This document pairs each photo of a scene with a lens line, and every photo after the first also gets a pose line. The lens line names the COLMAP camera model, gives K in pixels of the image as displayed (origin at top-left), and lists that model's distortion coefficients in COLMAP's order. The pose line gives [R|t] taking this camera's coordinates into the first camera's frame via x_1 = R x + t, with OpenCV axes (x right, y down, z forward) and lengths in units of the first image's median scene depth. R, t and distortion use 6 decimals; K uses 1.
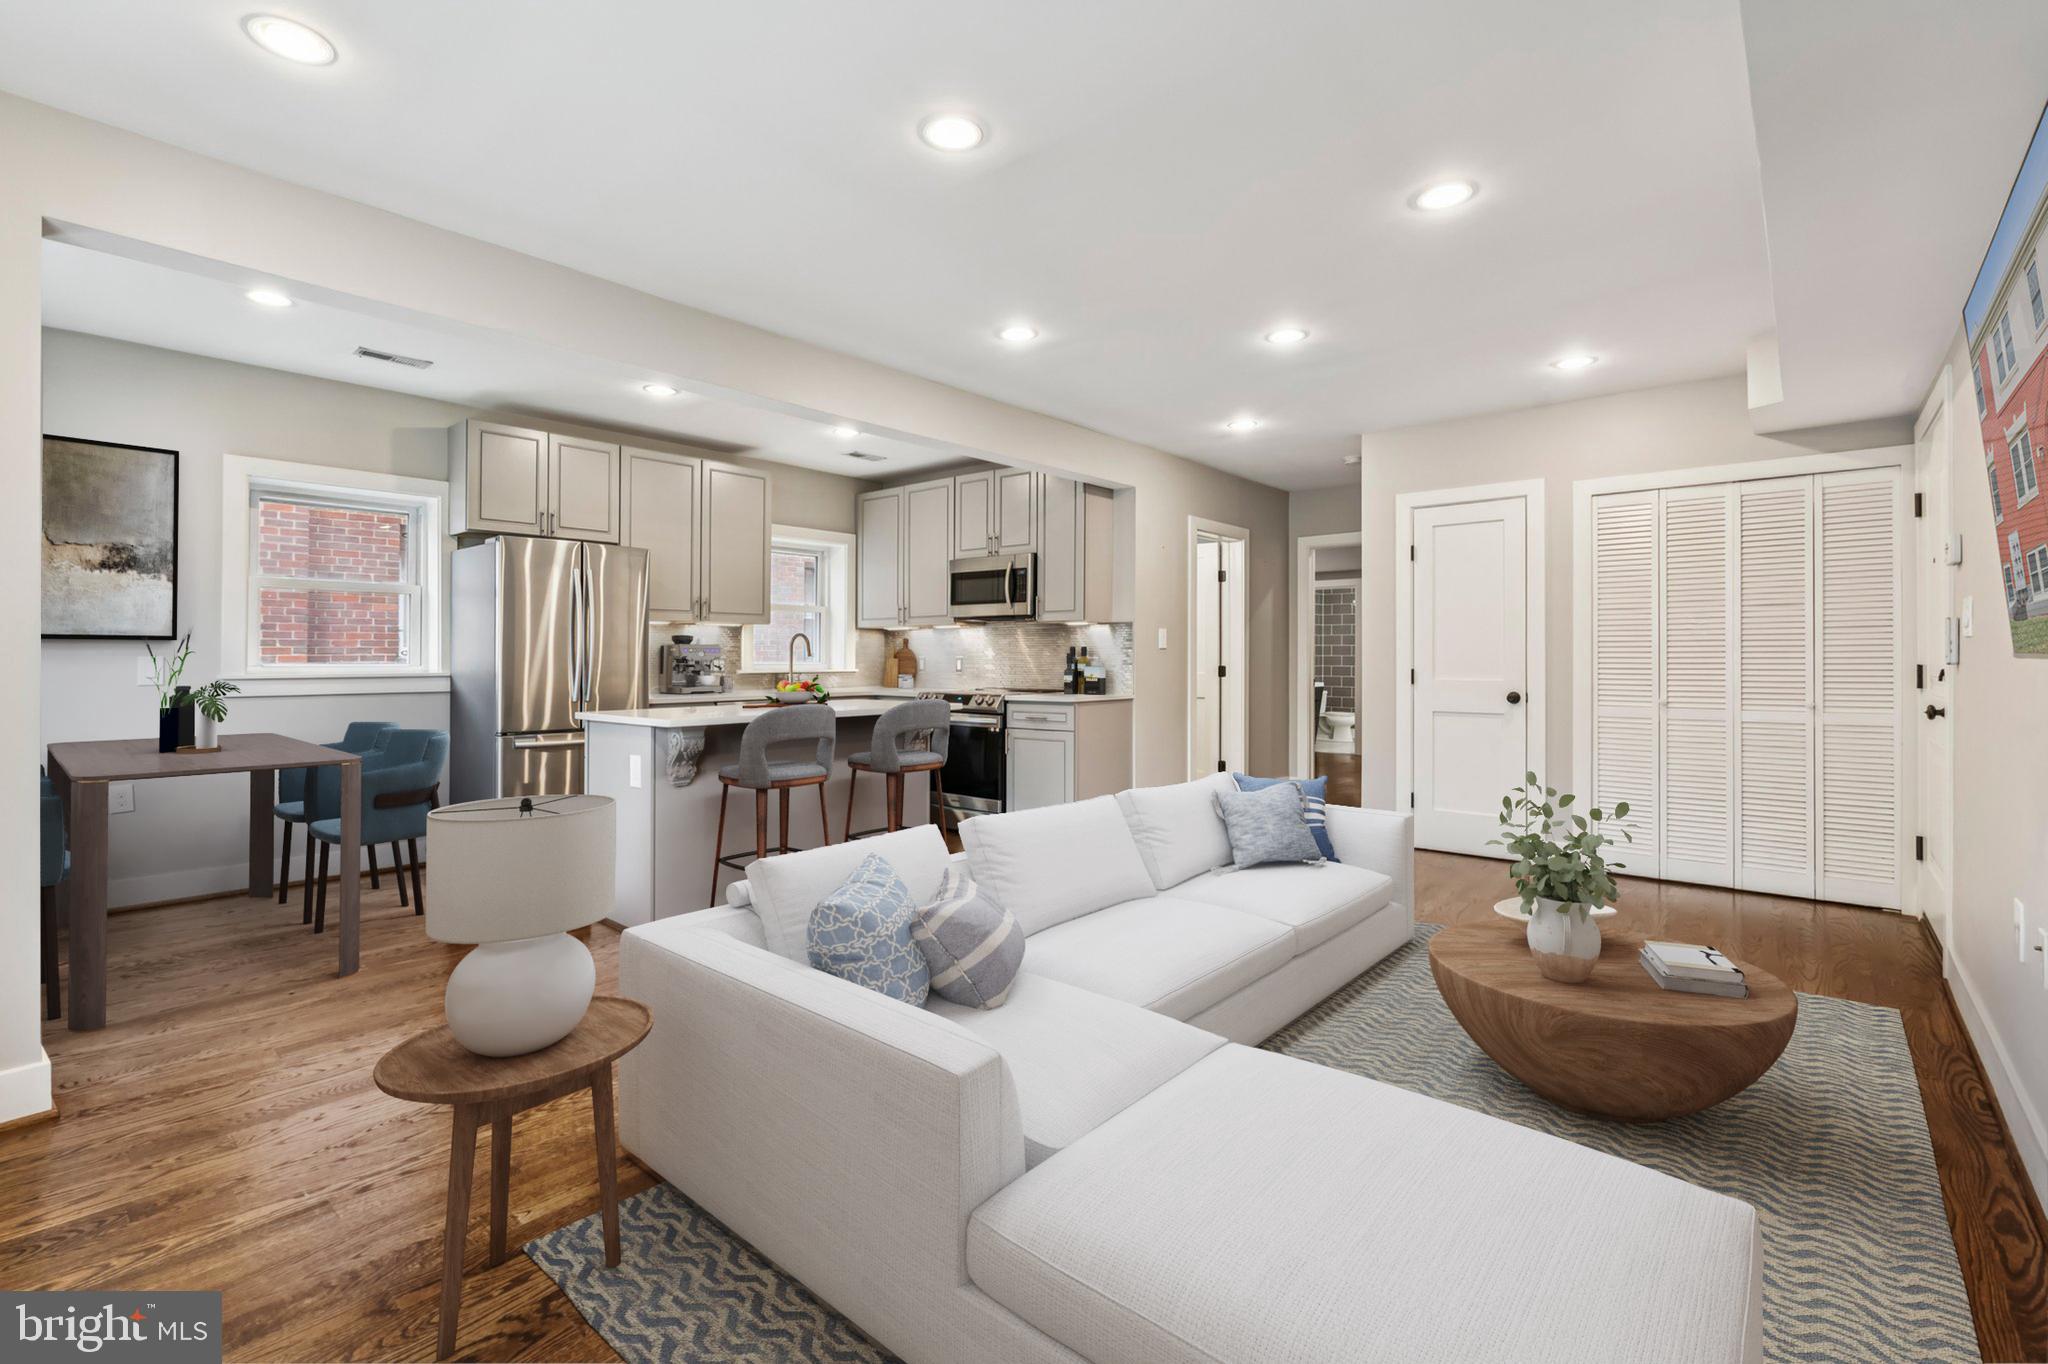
lens RADIAL K [[906.4, 0, 1002.9], [0, 906.4, 623.5], [0, 0, 1]] dist [-0.004988, -0.001180]
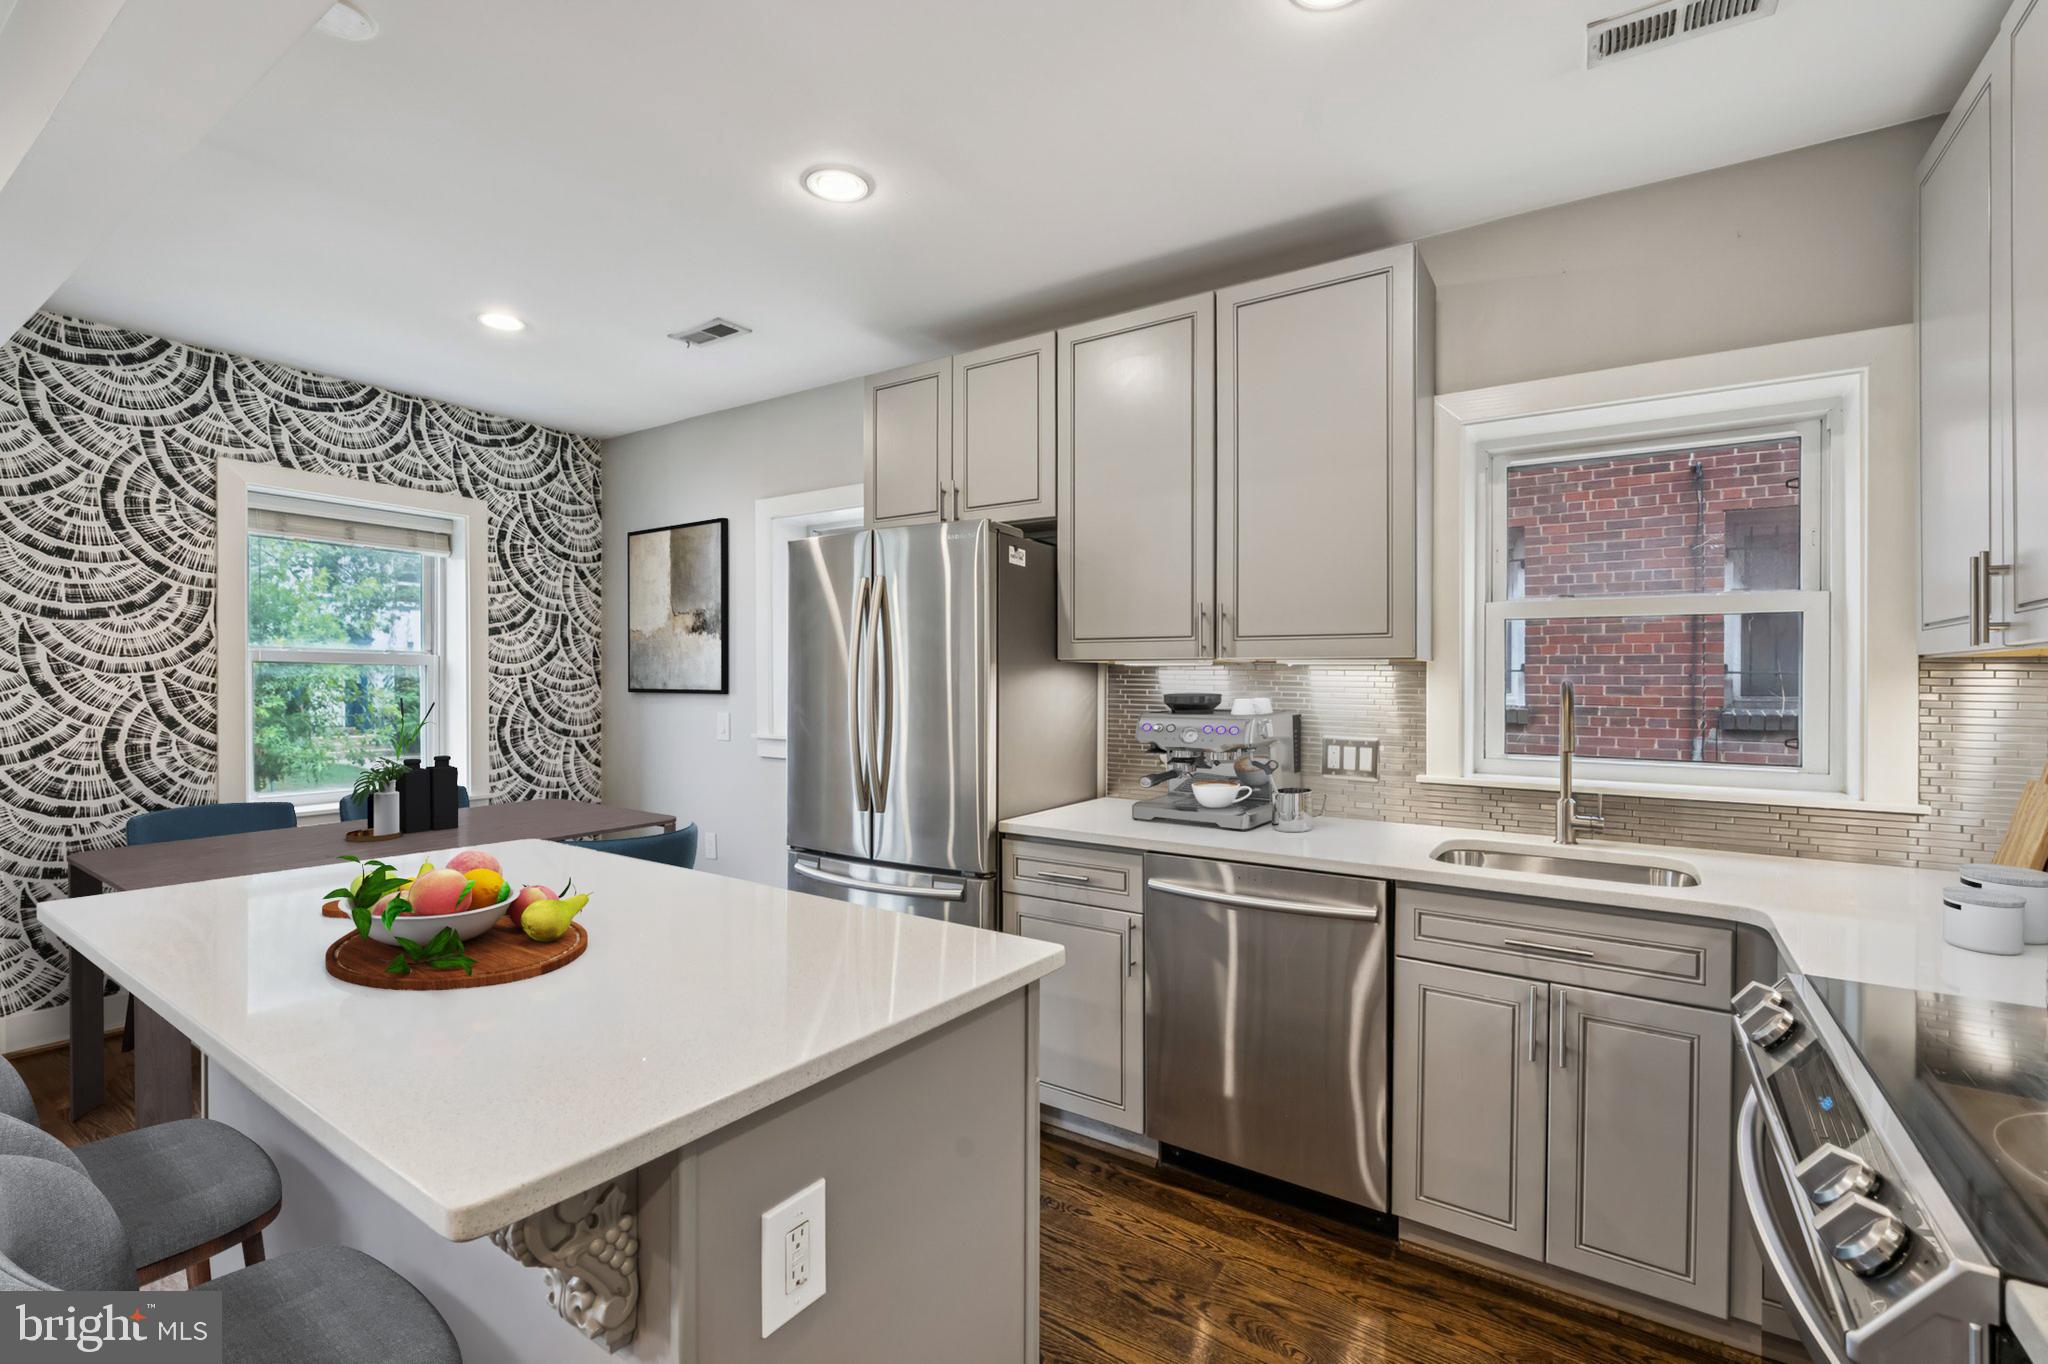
lens RADIAL K [[906.4, 0, 1021.7], [0, 906.4, 686.7], [0, 0, 1]] dist [-0.004988, -0.001180]
pose [[0.126587, 0.005089, -0.991942, 0.086308], [0.030318, 0.999500, 0.008997, 0.003724], [0.991492, -0.031212, 0.126370, 0.783660]]
